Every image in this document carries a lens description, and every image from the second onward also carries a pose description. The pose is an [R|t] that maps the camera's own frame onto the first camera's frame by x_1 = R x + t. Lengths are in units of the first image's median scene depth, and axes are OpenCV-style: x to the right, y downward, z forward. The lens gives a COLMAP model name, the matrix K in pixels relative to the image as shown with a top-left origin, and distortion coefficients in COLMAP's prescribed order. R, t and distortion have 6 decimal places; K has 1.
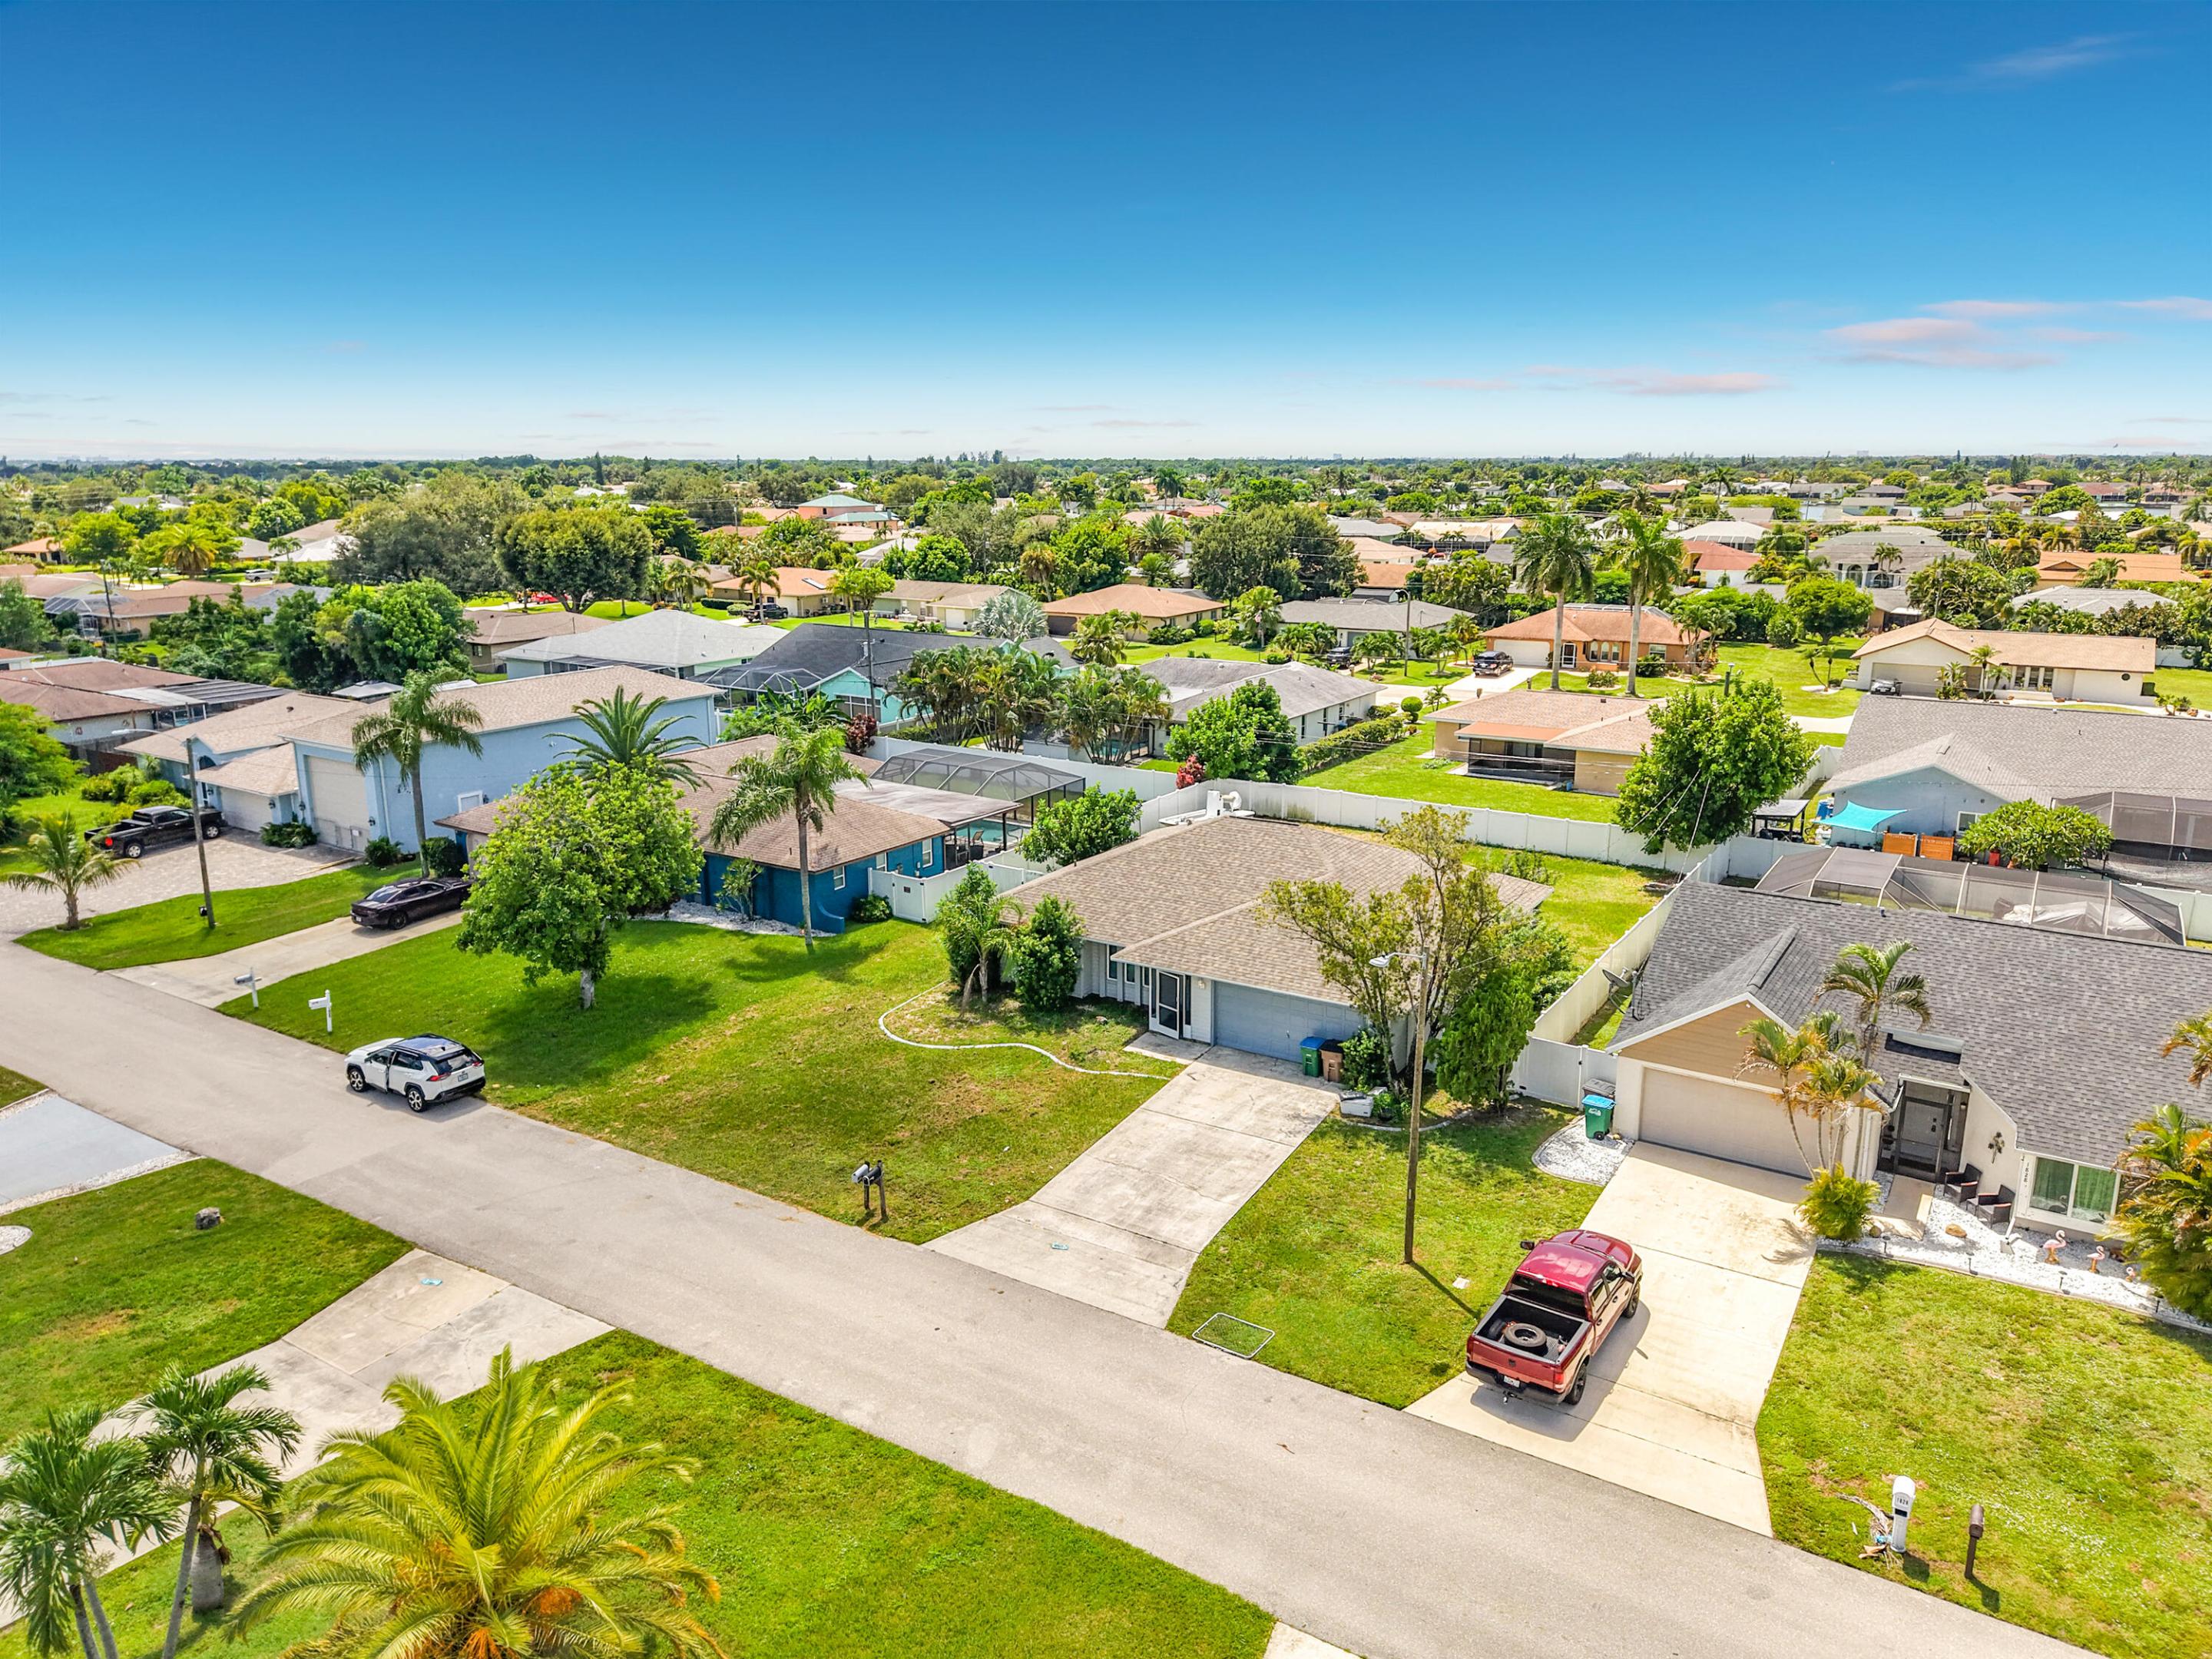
lens RADIAL K [[1498.5, 0, 1089.2], [0, 1498.5, 840.4], [0, 0, 1]] dist [0.029547, -0.024570]
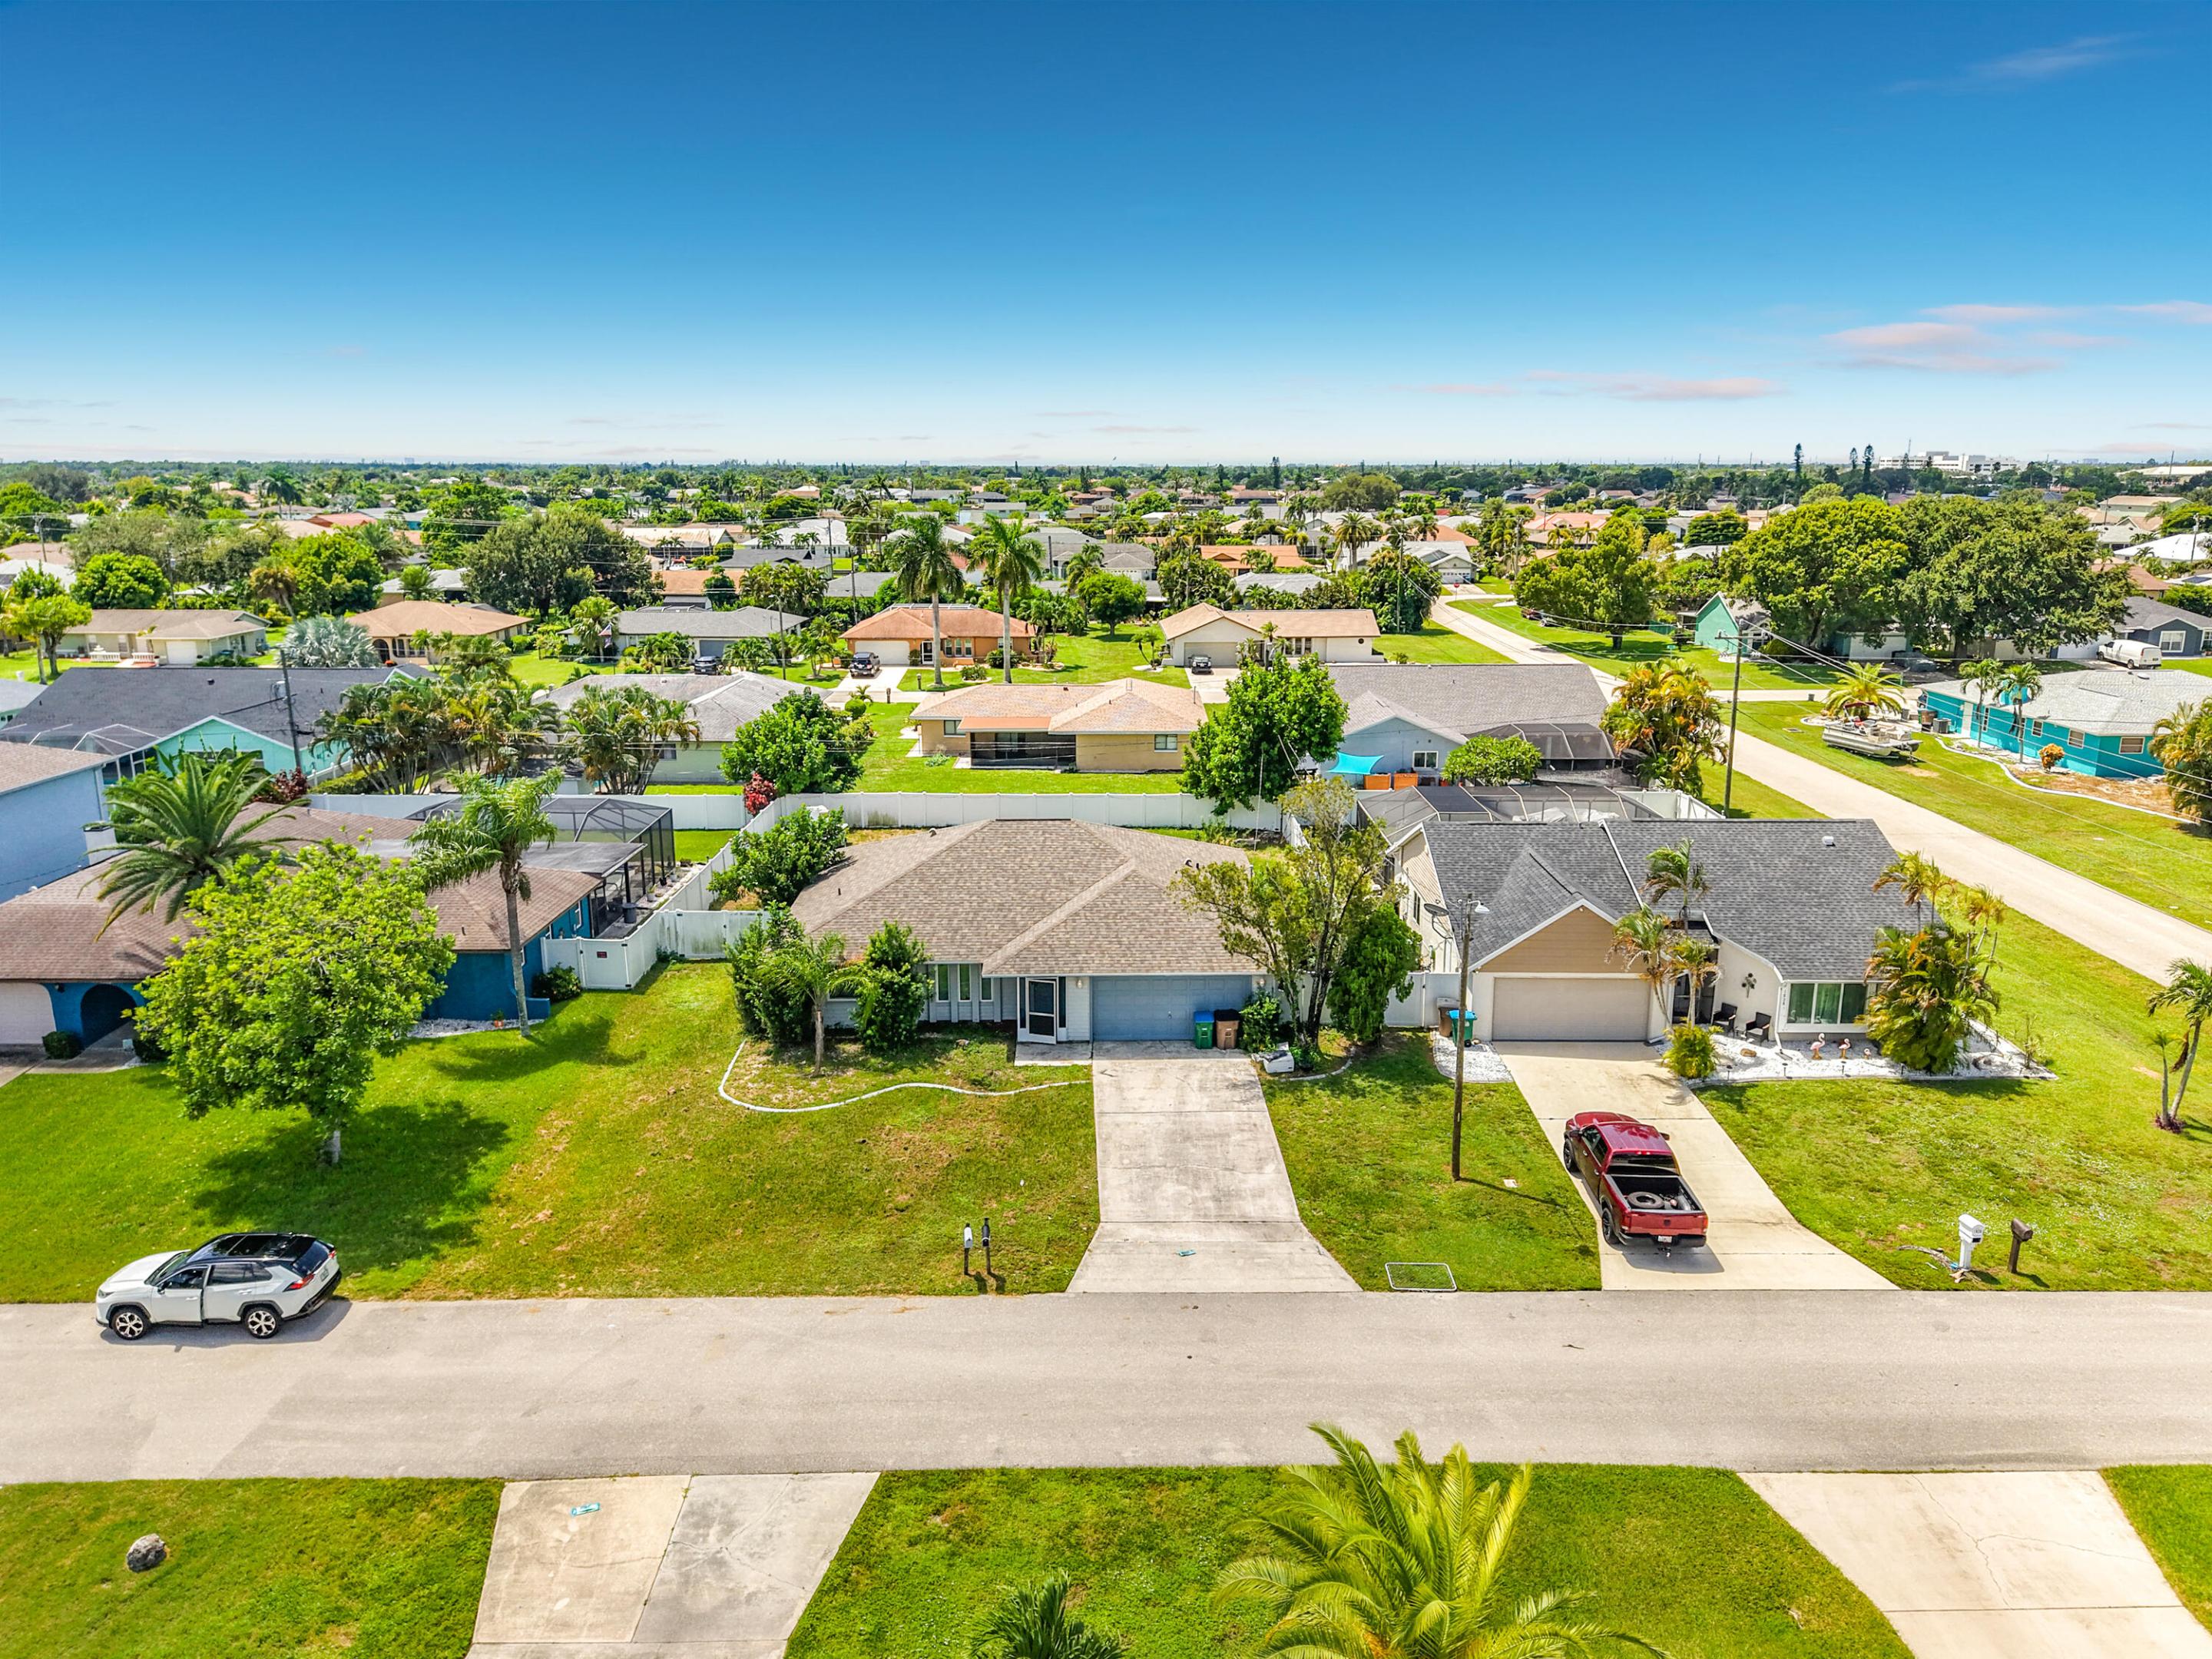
lens RADIAL K [[1498.5, 0, 1111.4], [0, 1498.5, 840.1], [0, 0, 1]] dist [0.029547, -0.024570]
pose [[0.838654, -0.127007, 0.529650, -0.416824], [0.129297, 0.991059, 0.032920, -0.028822], [-0.529095, 0.040874, 0.847577, 0.132285]]
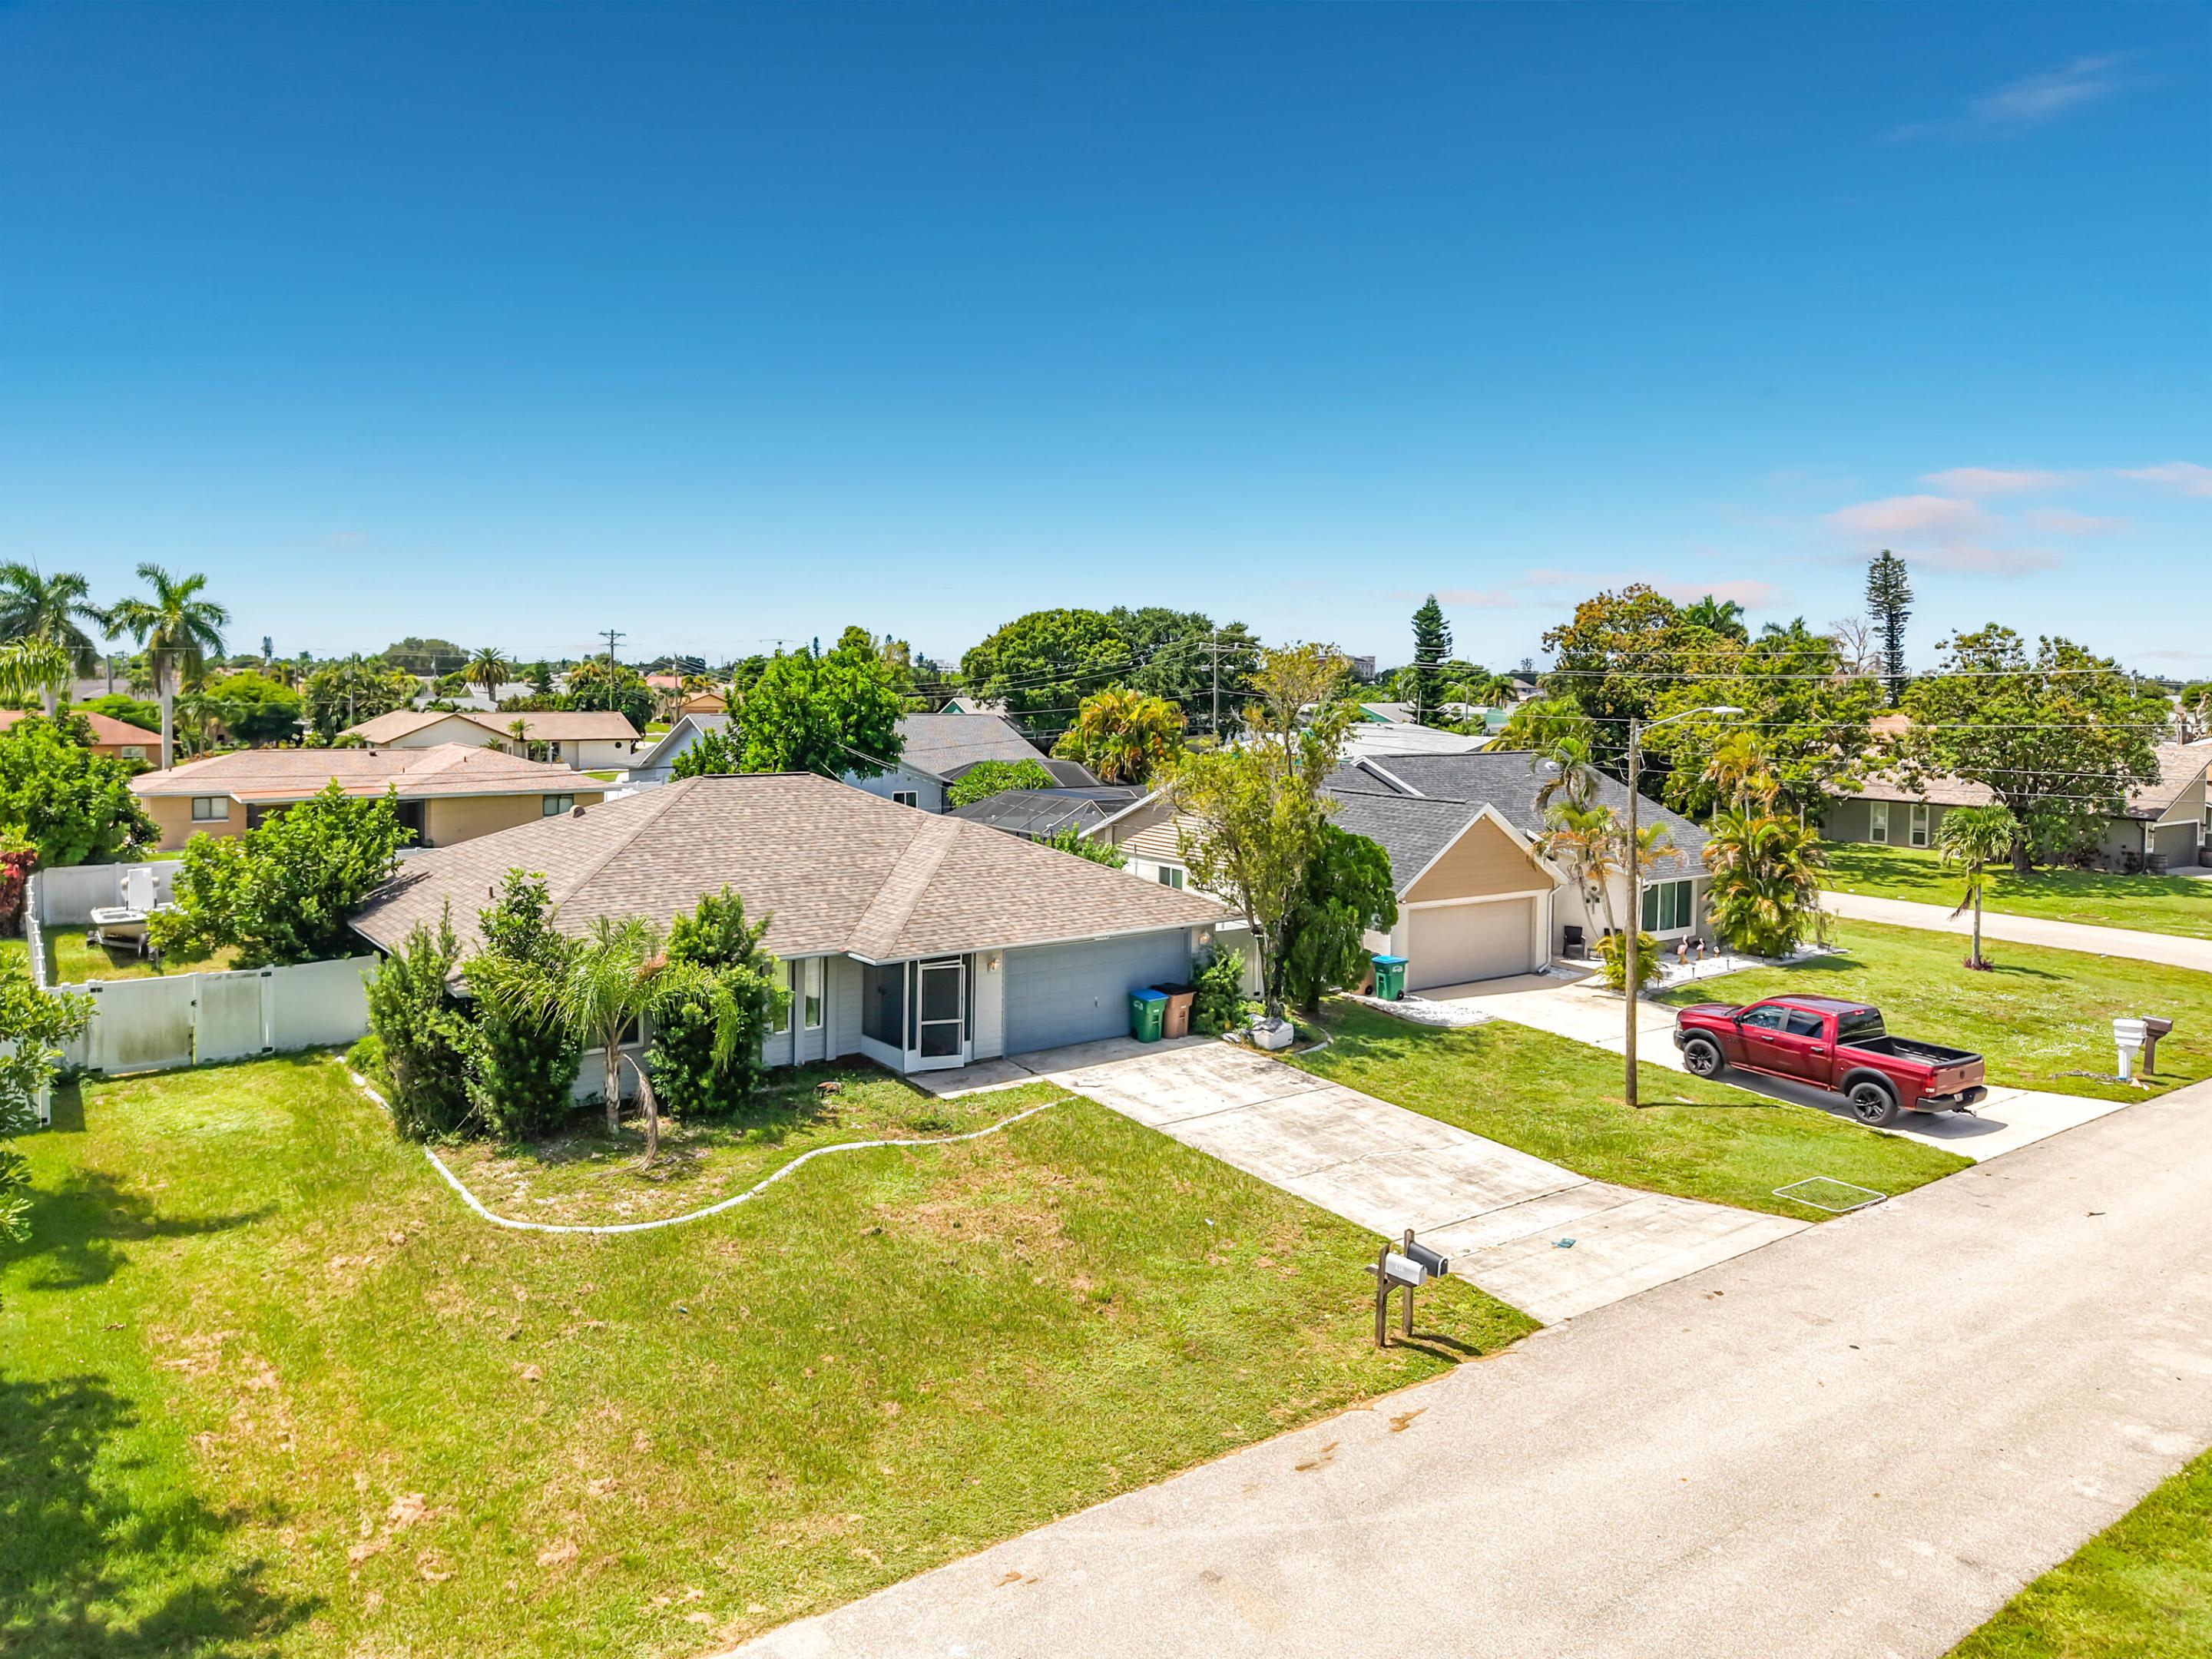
lens RADIAL K [[1498.5, 0, 1088.5], [0, 1498.5, 822.1], [0, 0, 1]] dist [0.029547, -0.024570]
pose [[0.367654, -0.080269, 0.926492, -0.505083], [0.210098, 0.977679, 0.001332, 0.041011], [-0.905919, 0.194164, 0.376312, 0.686519]]
